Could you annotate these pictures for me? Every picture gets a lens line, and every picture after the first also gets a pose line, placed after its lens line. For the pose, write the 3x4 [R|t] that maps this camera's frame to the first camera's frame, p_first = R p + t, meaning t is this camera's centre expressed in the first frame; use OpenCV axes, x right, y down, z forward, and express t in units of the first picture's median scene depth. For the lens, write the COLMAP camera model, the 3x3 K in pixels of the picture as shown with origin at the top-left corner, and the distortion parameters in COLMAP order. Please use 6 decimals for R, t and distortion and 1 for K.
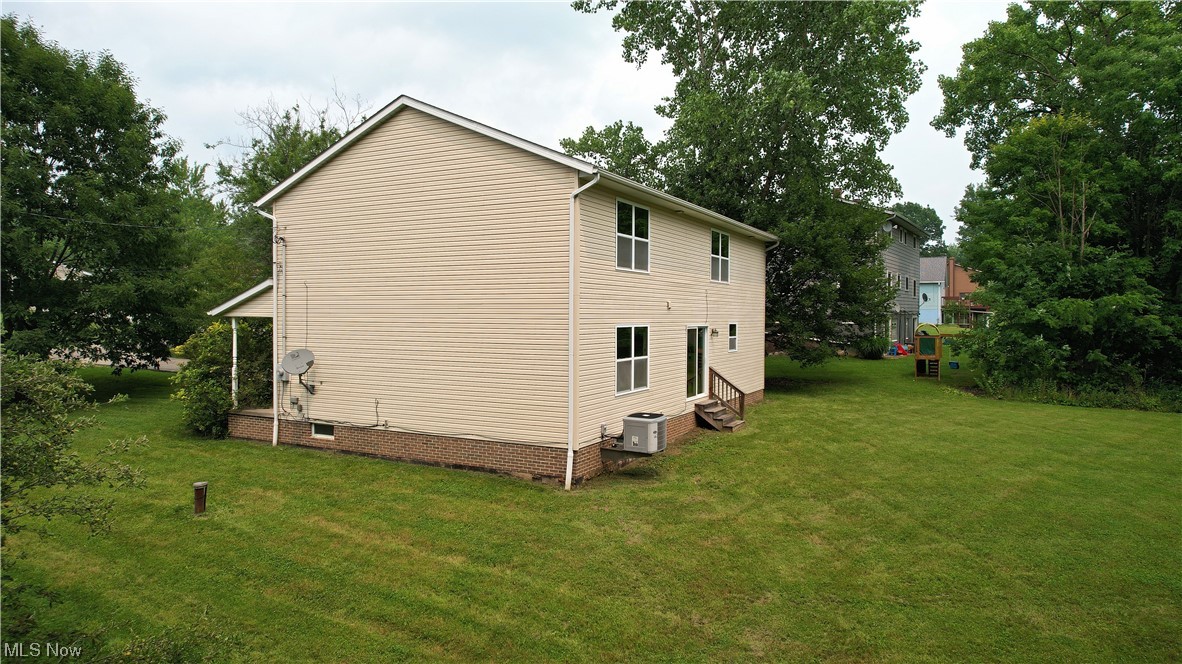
lens RADIAL K [[757.7, 0, 591.0], [0, 757.7, 332.0], [0, 0, 1]] dist [-0.046990, -0.000026]
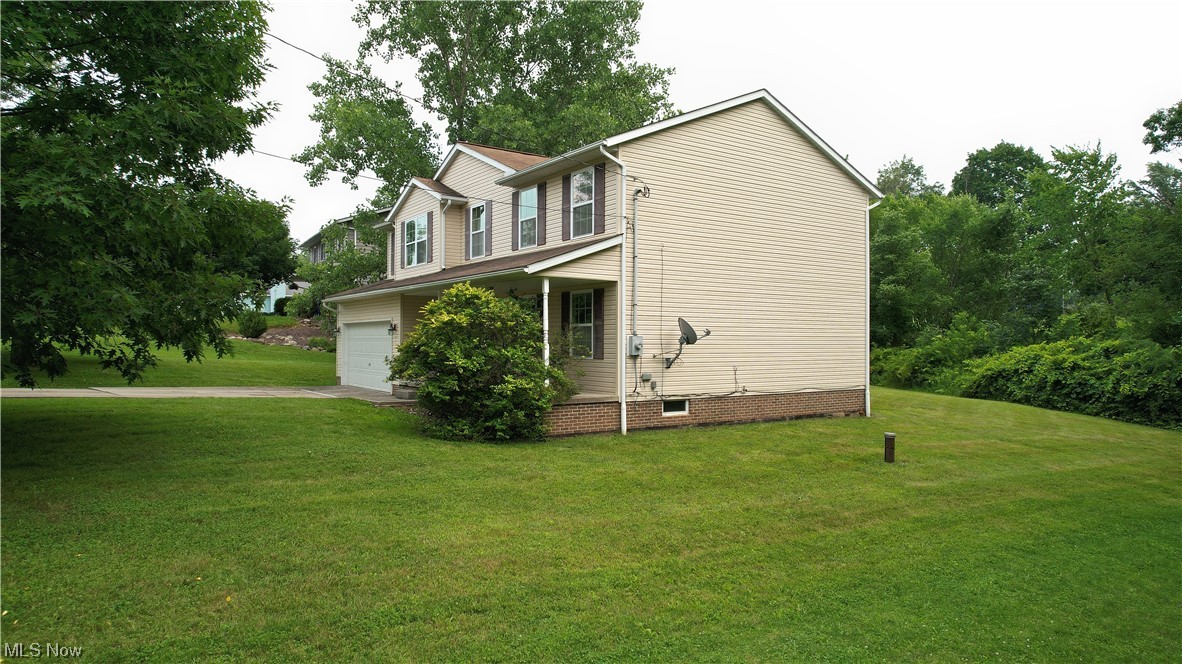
lens RADIAL K [[757.7, 0, 591.0], [0, 757.7, 332.0], [0, 0, 1]] dist [-0.046990, -0.000026]
pose [[0.461165, 0.012018, 0.887233, -1.230761], [0.021469, 0.999464, -0.024698, 0.059679], [-0.887054, 0.030438, 0.460660, 0.660692]]
